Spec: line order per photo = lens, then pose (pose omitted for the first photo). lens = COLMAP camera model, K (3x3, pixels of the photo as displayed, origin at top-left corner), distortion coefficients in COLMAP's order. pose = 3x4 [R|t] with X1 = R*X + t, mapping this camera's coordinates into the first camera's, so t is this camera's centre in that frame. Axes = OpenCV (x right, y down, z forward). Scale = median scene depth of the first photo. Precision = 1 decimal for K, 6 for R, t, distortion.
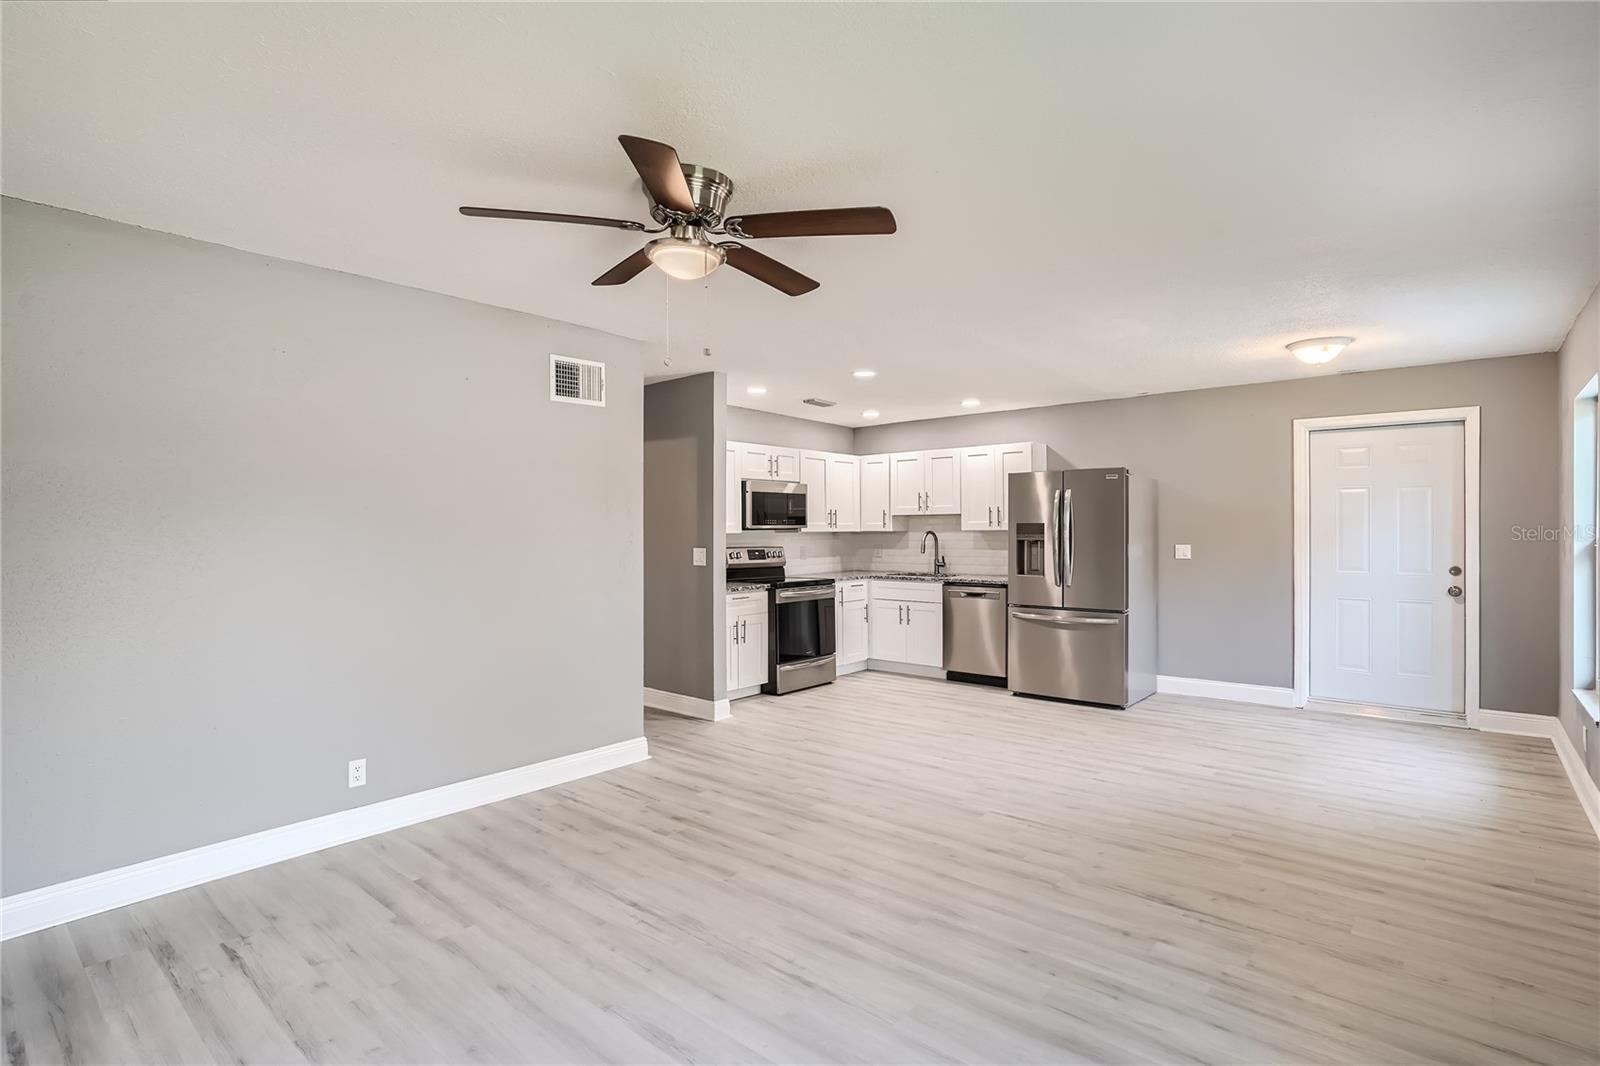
lens RADIAL K [[791.2, 0, 797.5], [0, 791.2, 504.8], [0, 0, 1]] dist [-0.036076, 0.017094]
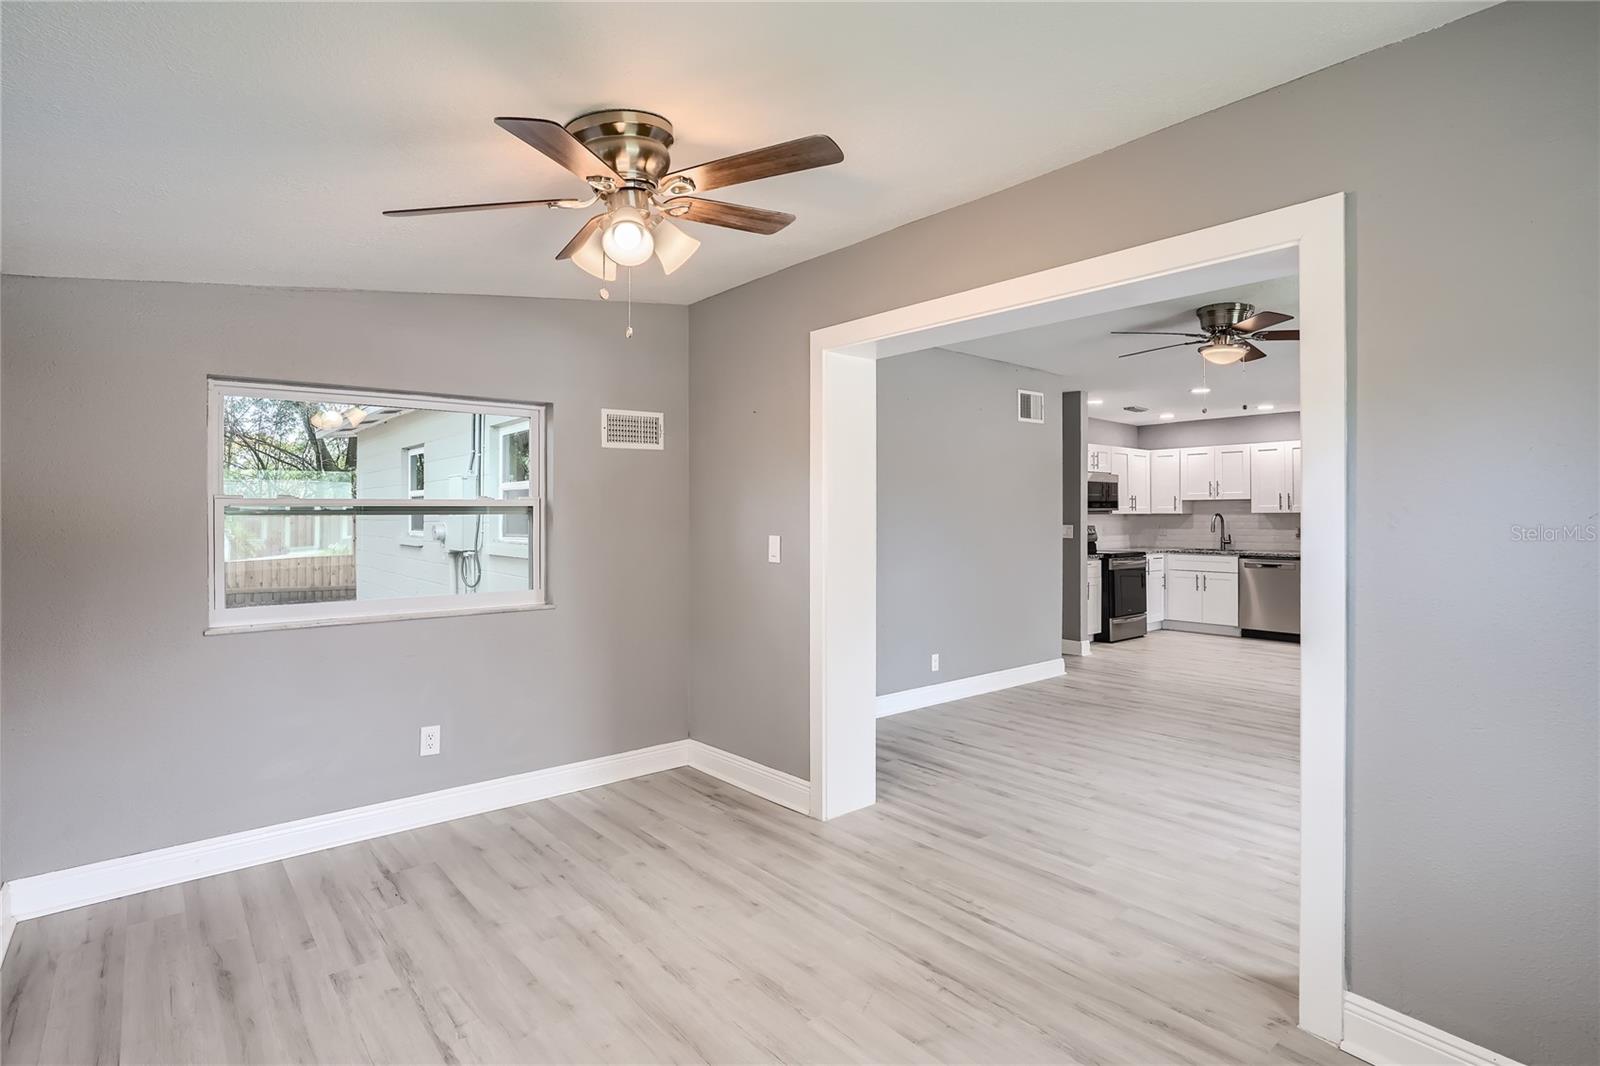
lens RADIAL K [[791.2, 0, 798.0], [0, 791.2, 507.9], [0, 0, 1]] dist [-0.036076, 0.017094]
pose [[0.984336, 0.001061, -0.176297, -0.292424], [0.002655, 0.999779, 0.020840, -0.002179], [0.176281, -0.020982, 0.984116, -0.326968]]
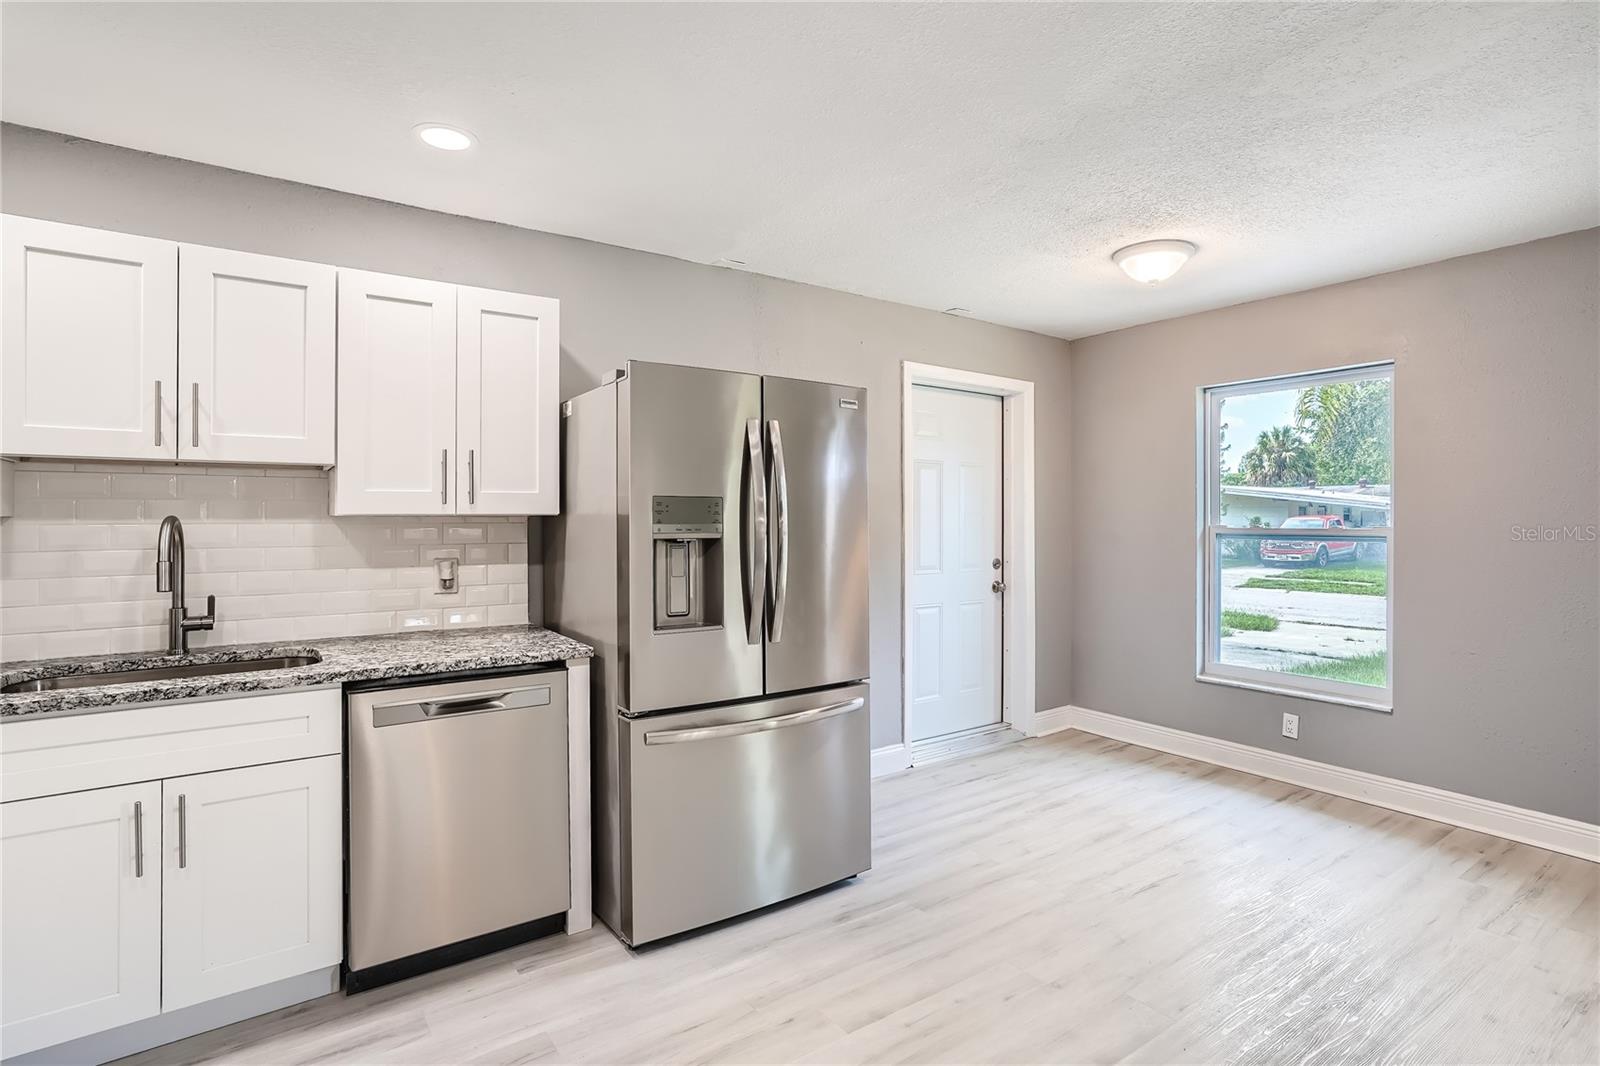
lens RADIAL K [[791.2, 0, 799.3], [0, 791.2, 516.8], [0, 0, 1]] dist [-0.036076, 0.017094]
pose [[0.256161, 0.005897, 0.966616, -0.068205], [-0.029701, 0.999557, 0.001772, 0.030223], [-0.966178, -0.029163, 0.256223, 0.817147]]
